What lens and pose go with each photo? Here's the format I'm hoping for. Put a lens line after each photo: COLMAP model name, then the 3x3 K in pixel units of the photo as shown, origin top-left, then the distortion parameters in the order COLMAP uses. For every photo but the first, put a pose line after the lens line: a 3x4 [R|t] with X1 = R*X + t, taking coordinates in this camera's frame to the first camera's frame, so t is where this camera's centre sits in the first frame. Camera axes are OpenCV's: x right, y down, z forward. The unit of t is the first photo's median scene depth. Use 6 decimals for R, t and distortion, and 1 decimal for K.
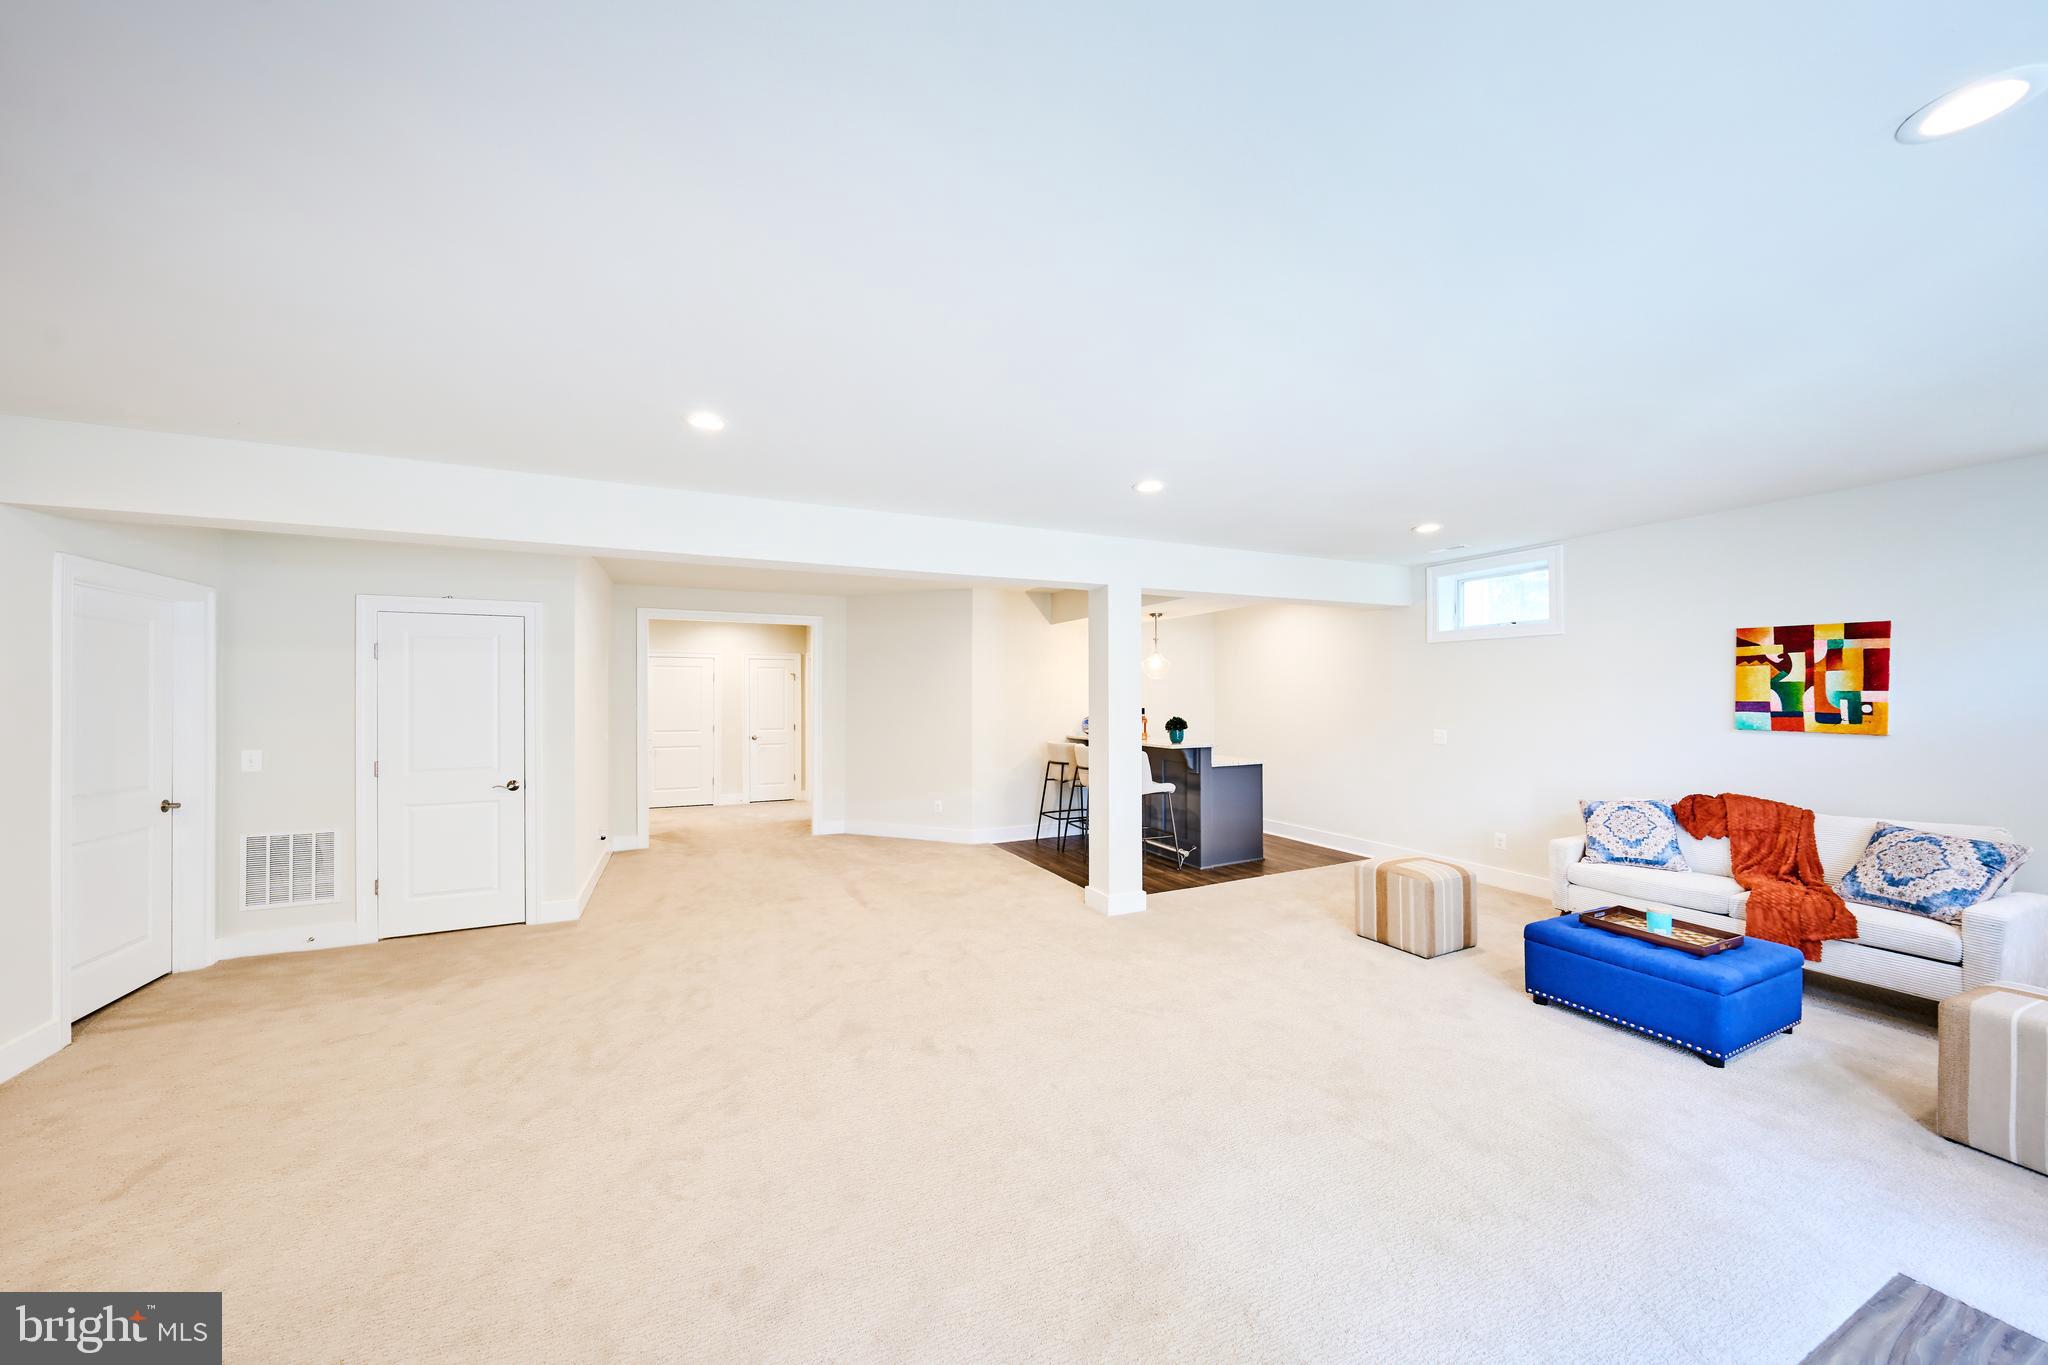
lens RADIAL K [[705.9, 0, 1028.4], [0, 705.9, 693.6], [0, 0, 1]] dist [-0.004912, 0.000737]
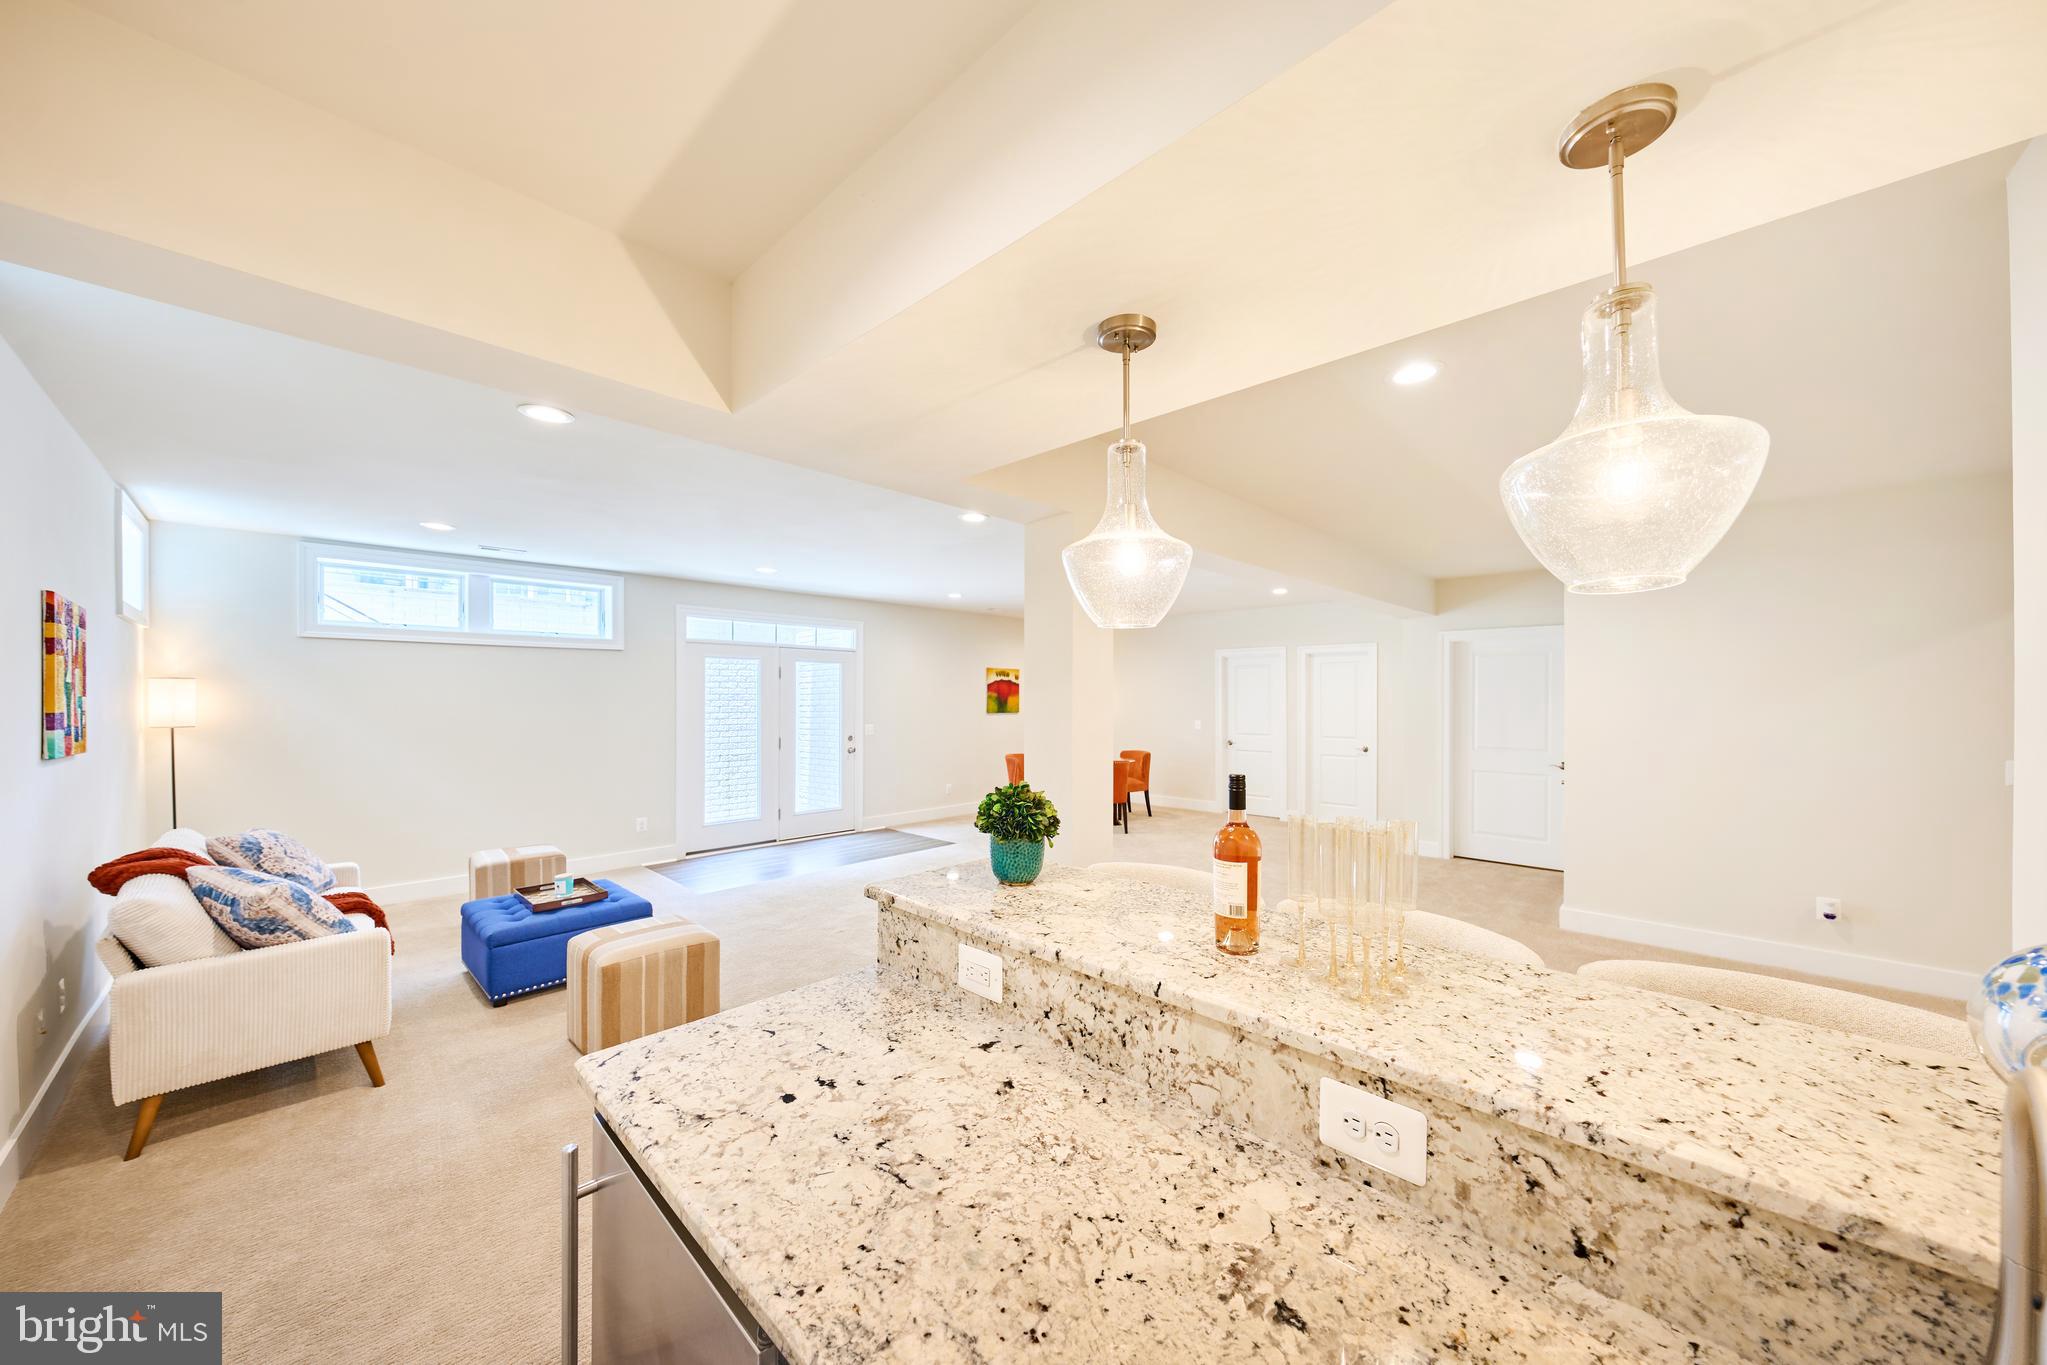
lens RADIAL K [[705.6, 0, 1023.3], [0, 705.6, 701.6], [0, 0, 1]] dist [-0.004912, 0.000737]
pose [[-0.934991, 0.005018, -0.354636, 0.441248], [0.003094, 0.999977, 0.005993, 0.000049], [0.354658, 0.004506, -0.934985, 1.848937]]
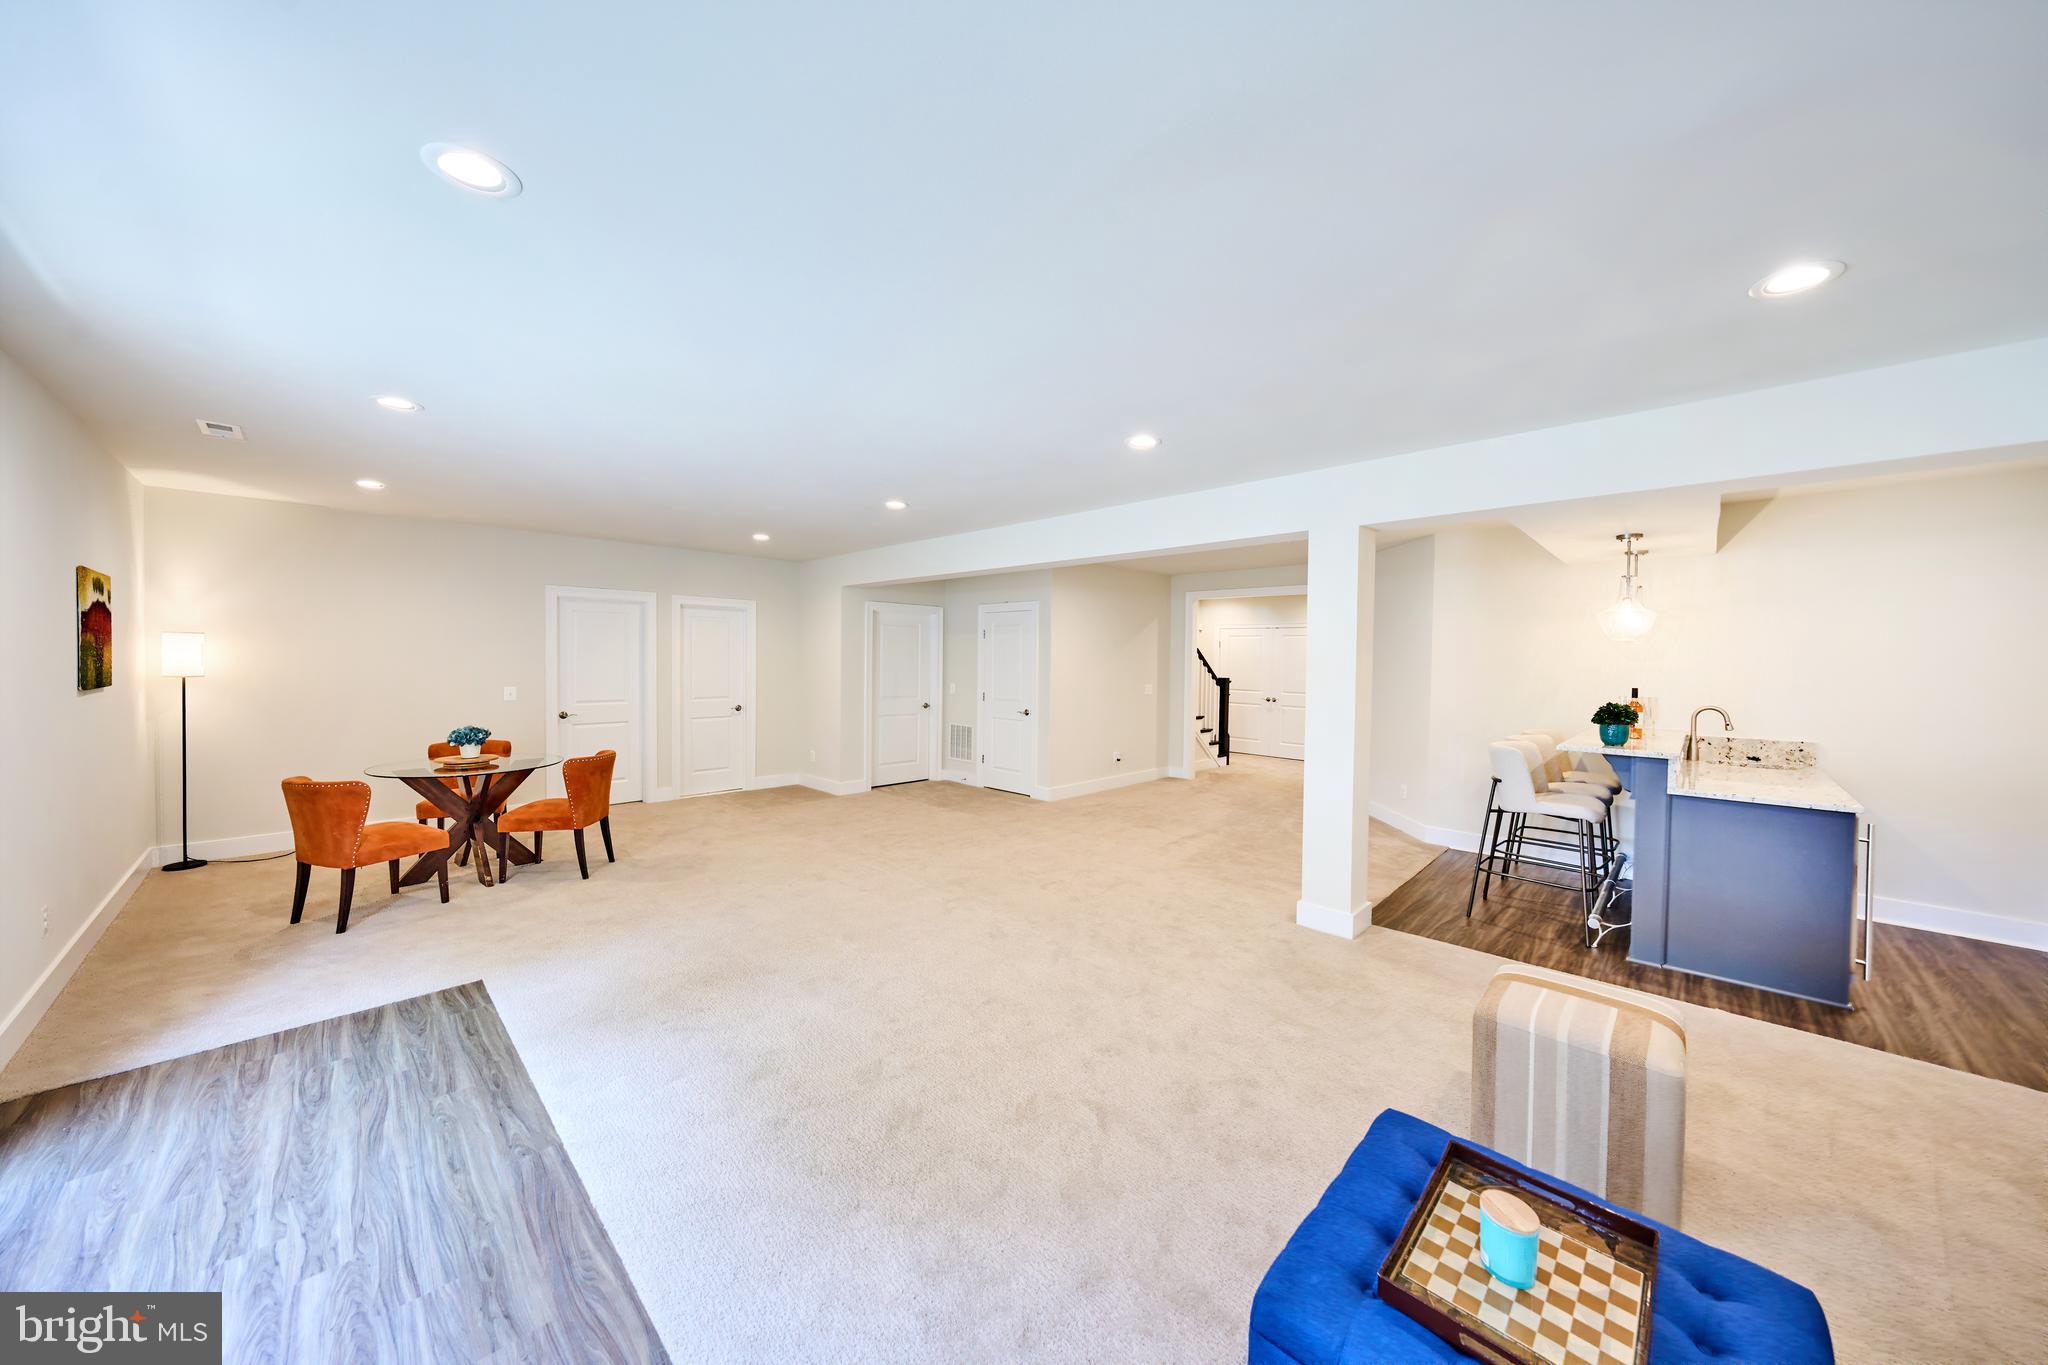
lens RADIAL K [[705.9, 0, 1025.7], [0, 705.9, 670.5], [0, 0, 1]] dist [-0.004912, 0.000737]
pose [[0.344099, 0.023114, -0.938649, 0.899451], [-0.010520, 0.999729, 0.020762, -0.002803], [0.938874, 0.002730, 0.344249, 0.465985]]
